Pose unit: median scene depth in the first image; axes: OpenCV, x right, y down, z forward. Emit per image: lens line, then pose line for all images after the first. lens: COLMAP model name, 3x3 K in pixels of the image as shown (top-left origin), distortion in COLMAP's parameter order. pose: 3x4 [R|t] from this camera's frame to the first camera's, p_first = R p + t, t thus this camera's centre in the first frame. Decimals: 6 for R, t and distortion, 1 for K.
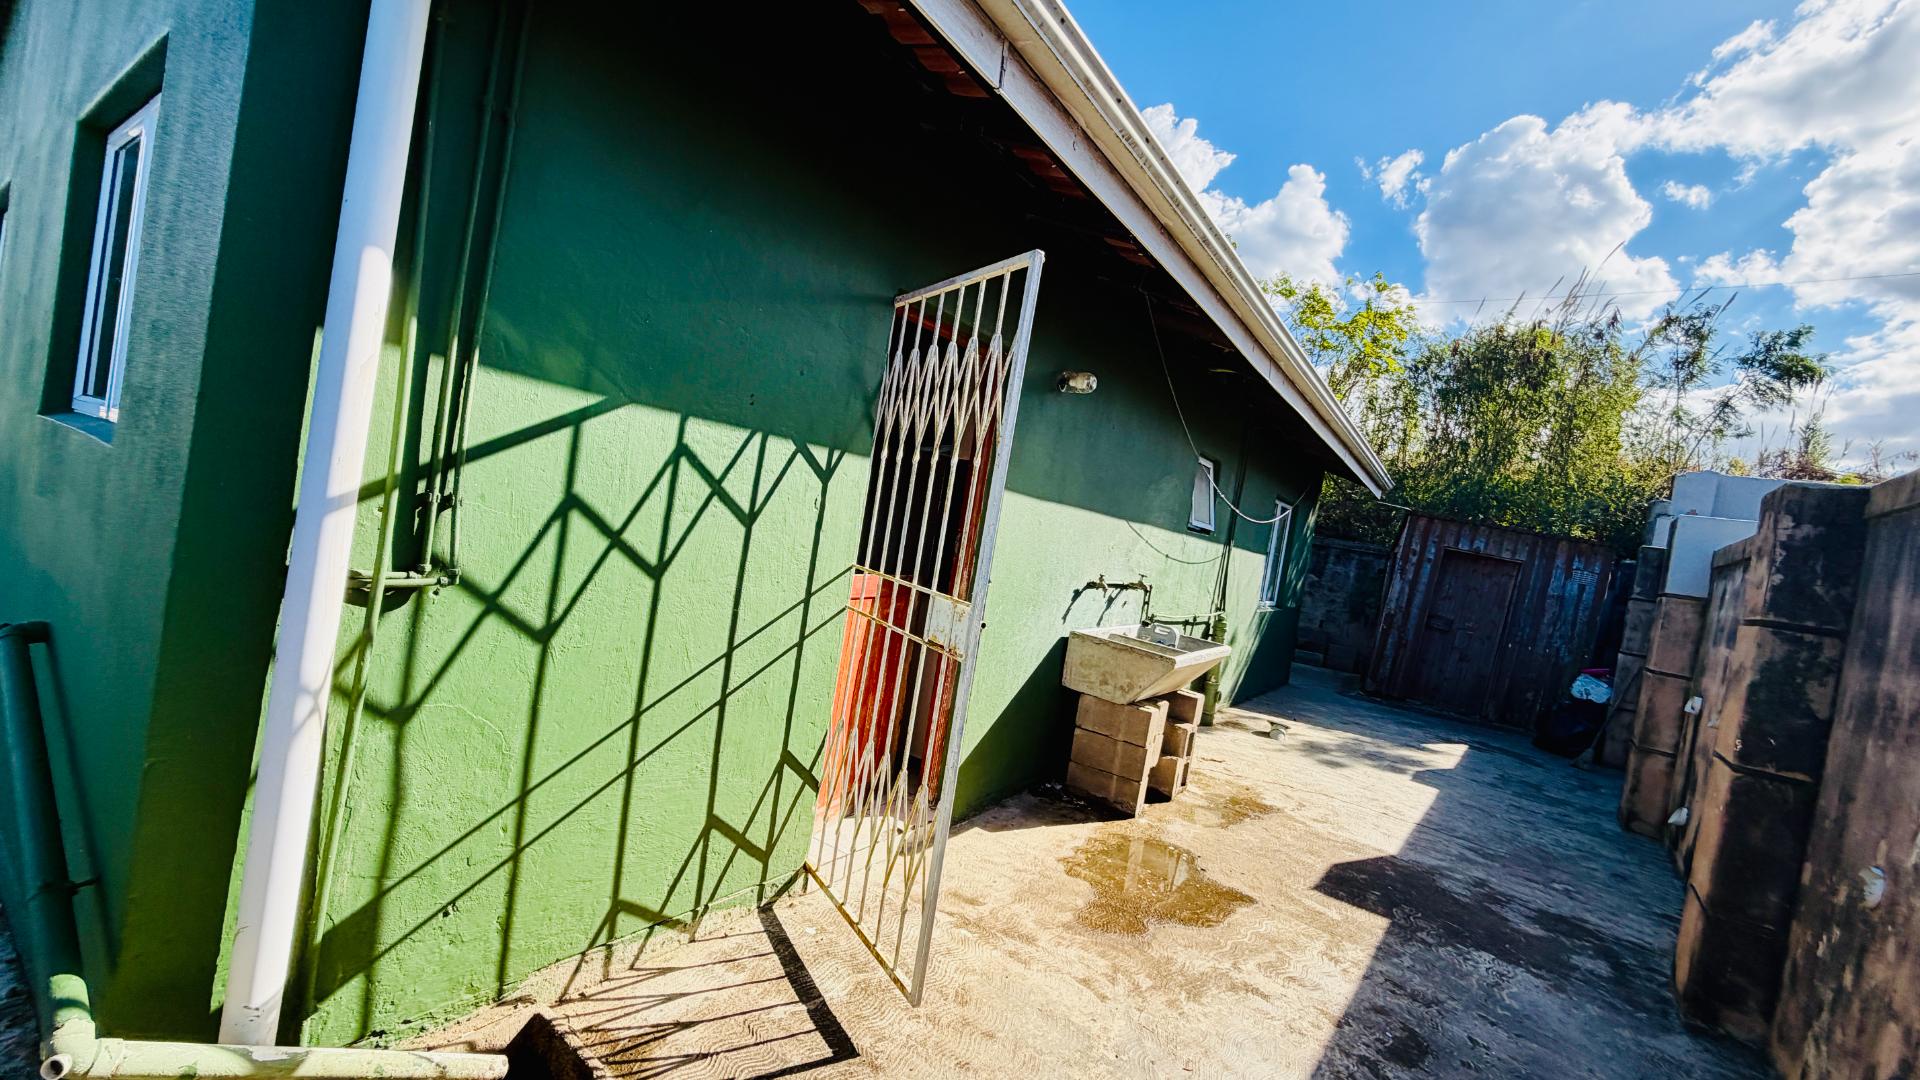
lens RADIAL K [[764.7, 0, 952.1], [0, 764.7, 535.1], [0, 0, 1]] dist [-0.001675, 0.000448]
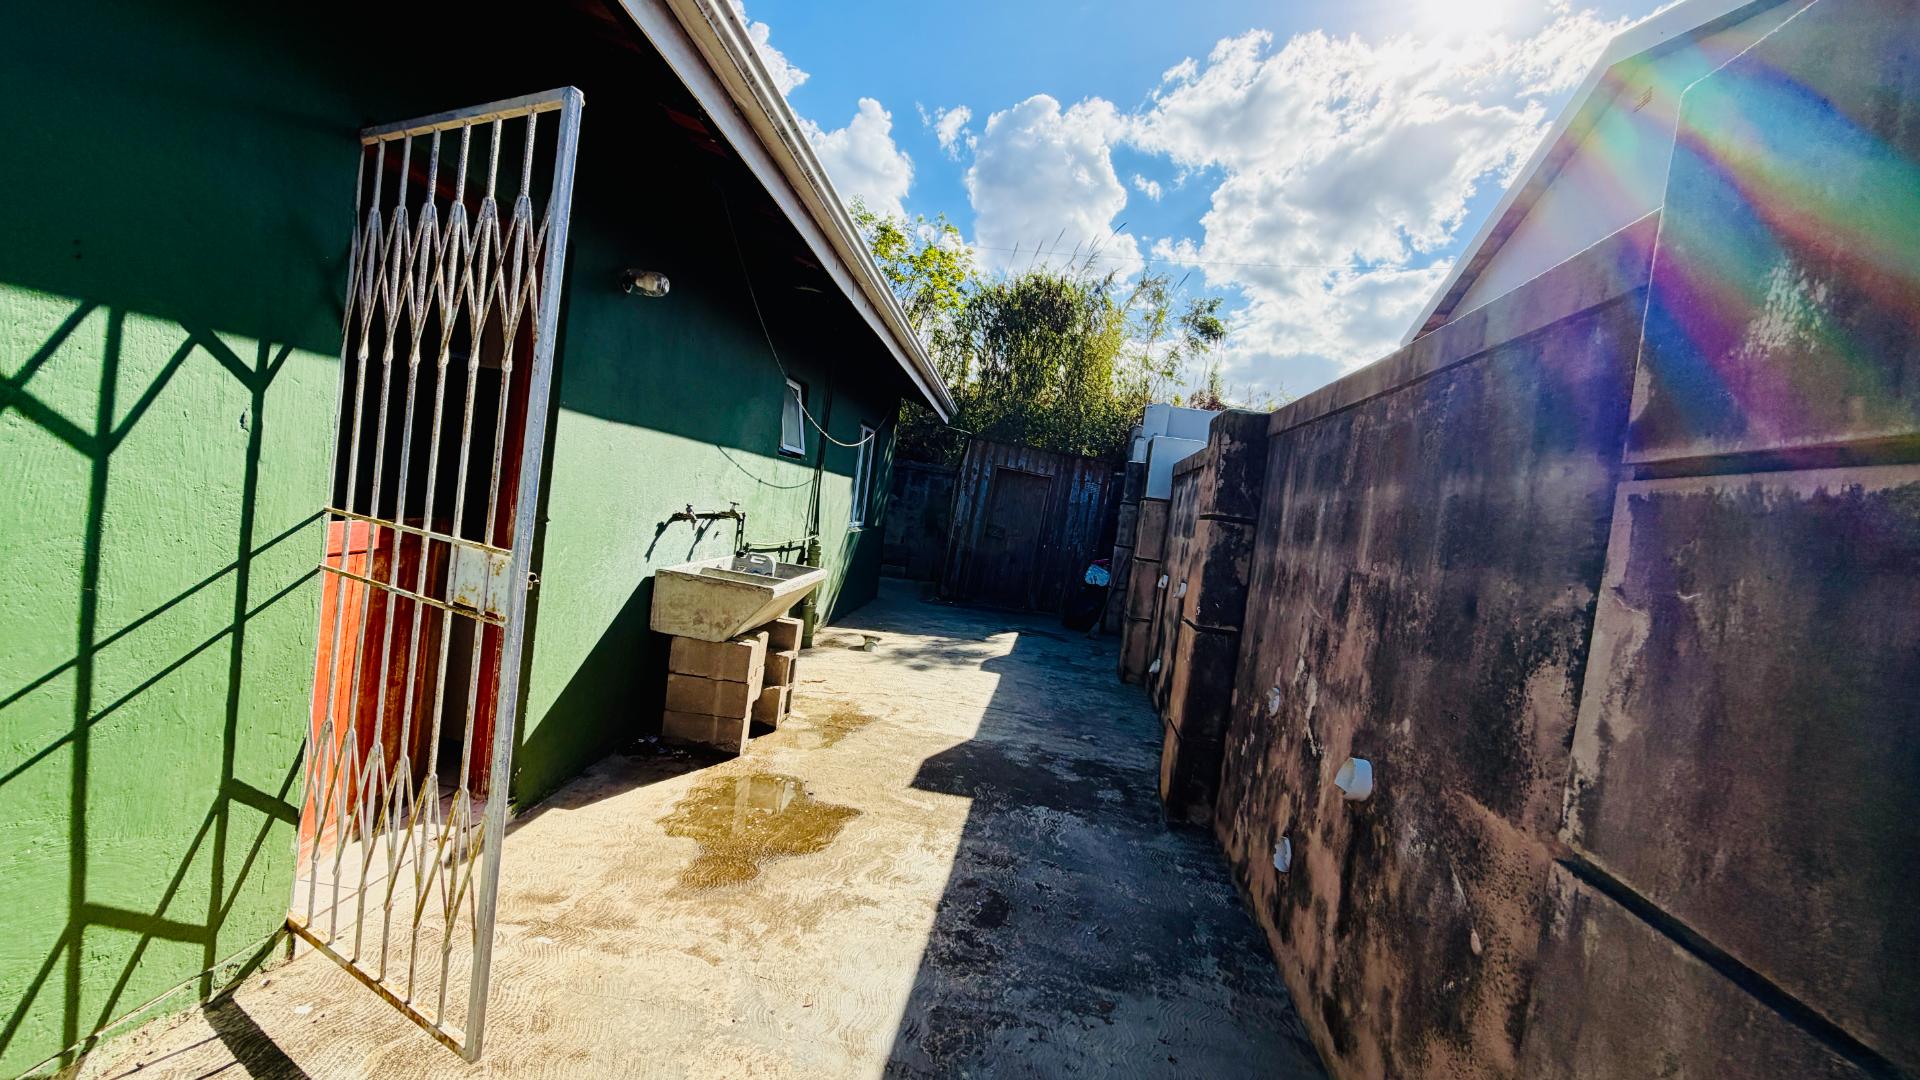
lens RADIAL K [[764.7, 0, 960.9], [0, 764.7, 539.9], [0, 0, 1]] dist [-0.001675, 0.000448]
pose [[0.861498, -0.072308, 0.502586, 0.019809], [0.020656, 0.993980, 0.107597, 0.003044], [-0.507340, -0.082313, 0.857805, 0.074760]]
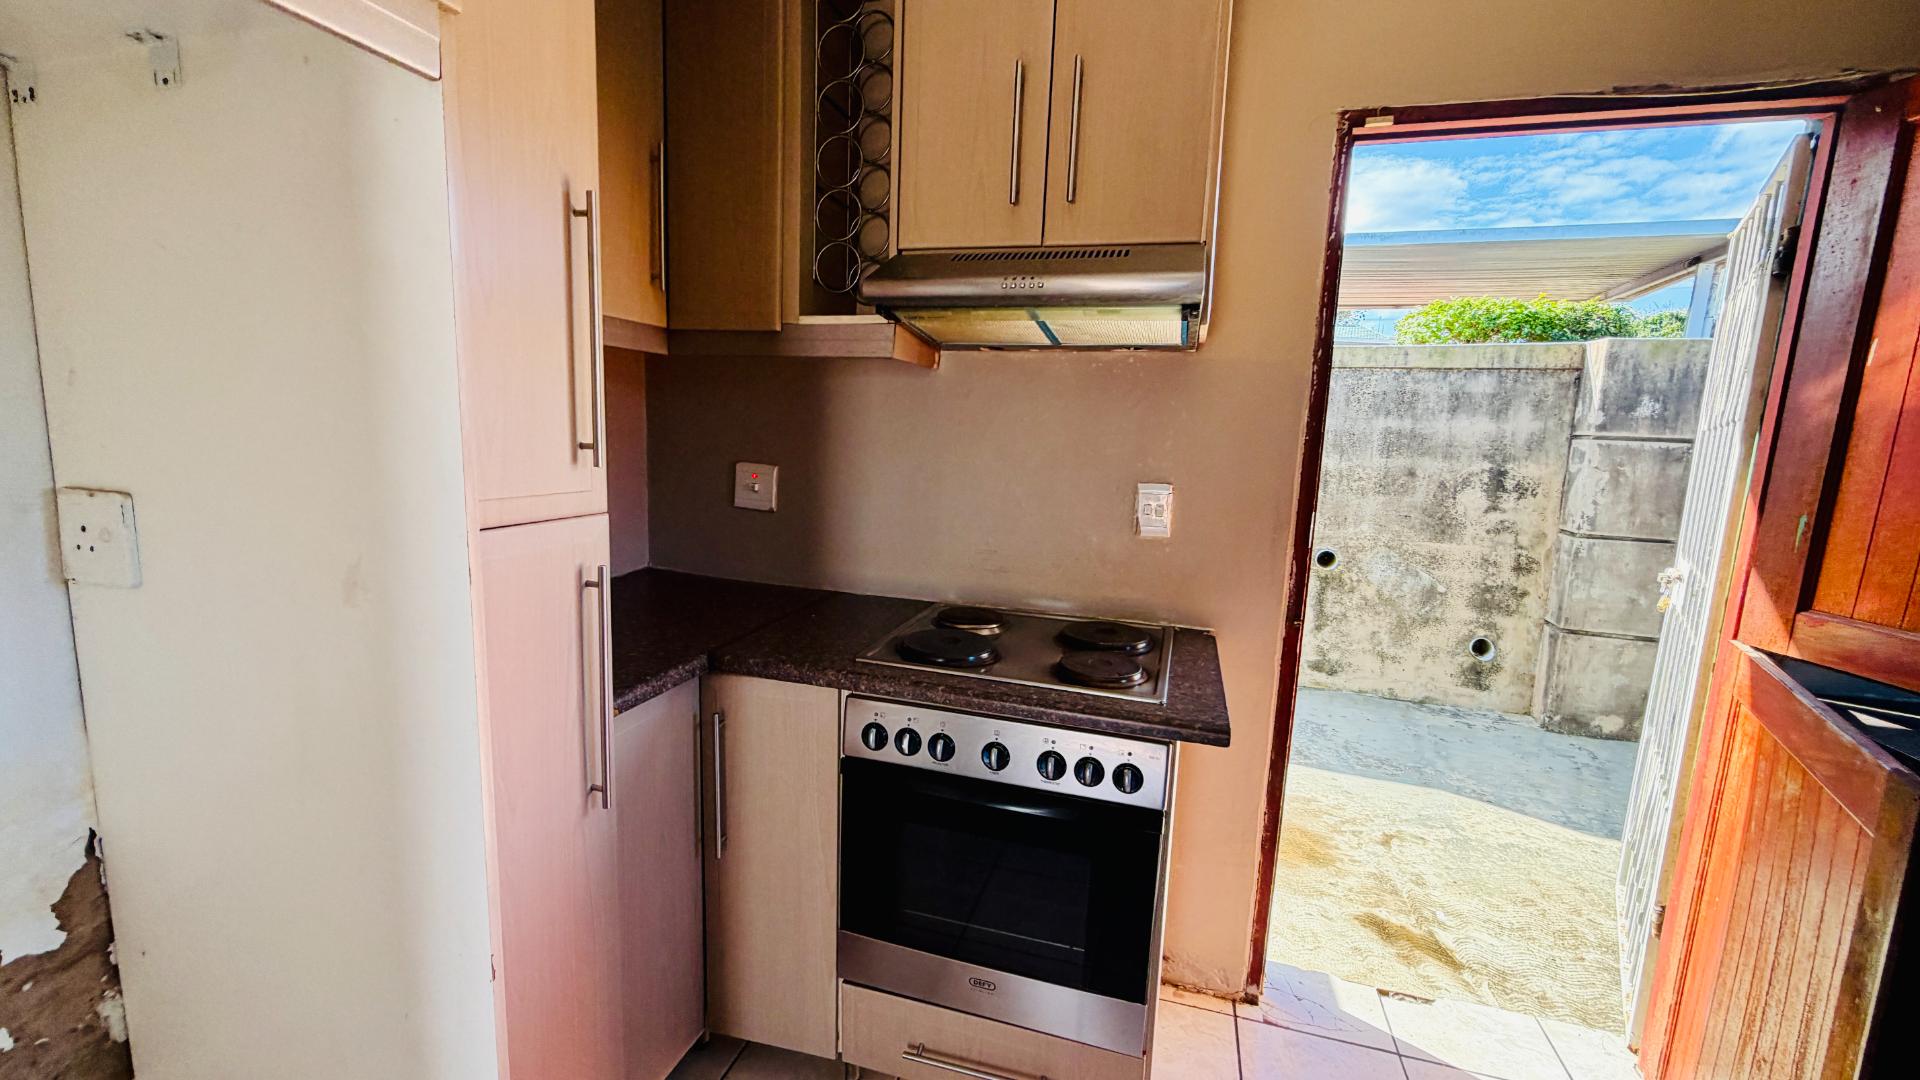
lens RADIAL K [[764.7, 0, 961.3], [0, 764.7, 534.1], [0, 0, 1]] dist [-0.001675, 0.000448]
pose [[-0.314477, -0.298215, 0.901206, -0.441741], [-0.067477, 0.953993, 0.292136, -0.133746], [-0.946864, 0.031059, -0.320132, 1.637198]]
